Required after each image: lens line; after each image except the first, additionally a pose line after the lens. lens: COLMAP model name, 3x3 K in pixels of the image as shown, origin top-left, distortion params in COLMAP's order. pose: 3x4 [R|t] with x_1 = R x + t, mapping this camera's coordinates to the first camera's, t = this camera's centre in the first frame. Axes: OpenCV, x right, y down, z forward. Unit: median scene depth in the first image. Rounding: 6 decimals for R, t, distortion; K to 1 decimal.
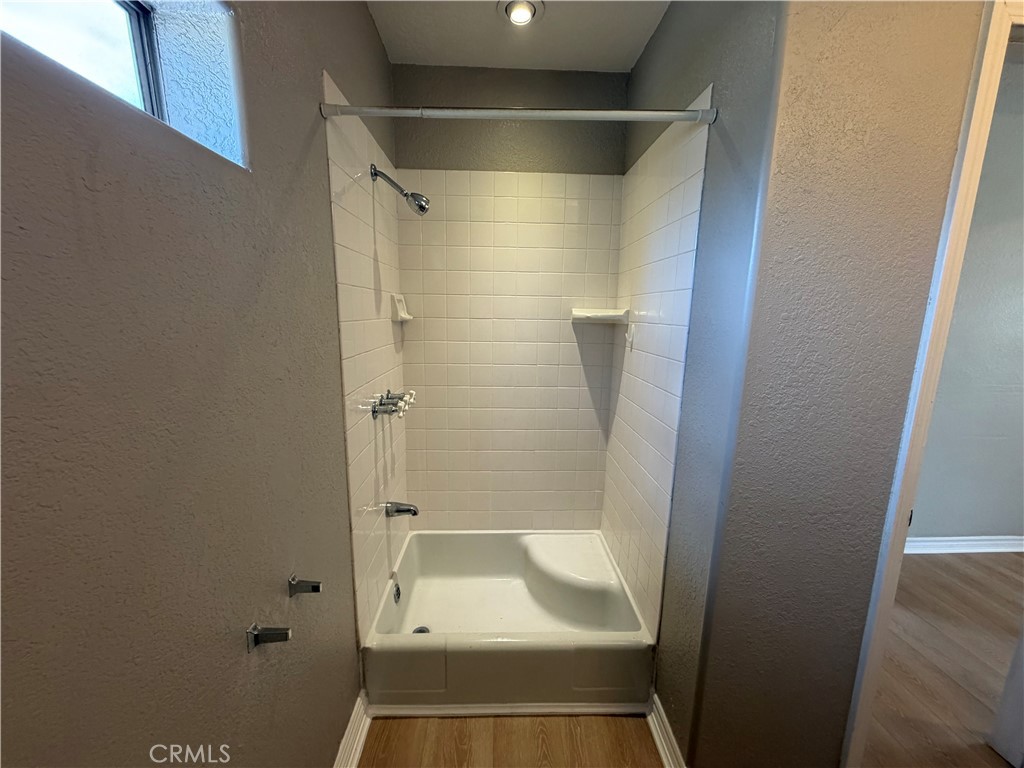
lens RADIAL K [[407.2, 0, 510.4], [0, 407.2, 386.9], [0, 0, 1]] dist [-0.000313, -0.000130]
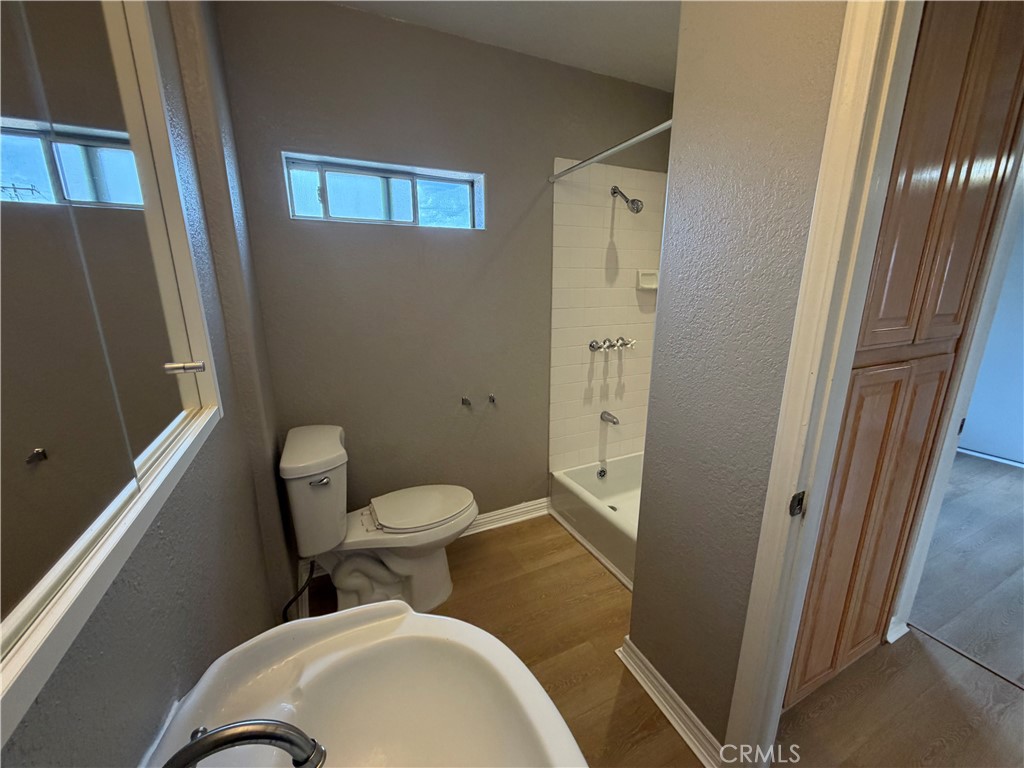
lens RADIAL K [[407.2, 0, 510.4], [0, 407.2, 386.9], [0, 0, 1]] dist [-0.000313, -0.000130]
pose [[0.404879, 0.202507, -0.891664, 1.121408], [-0.150486, 0.976627, 0.153471, 0.021661], [0.901902, 0.072046, 0.425890, 0.046154]]
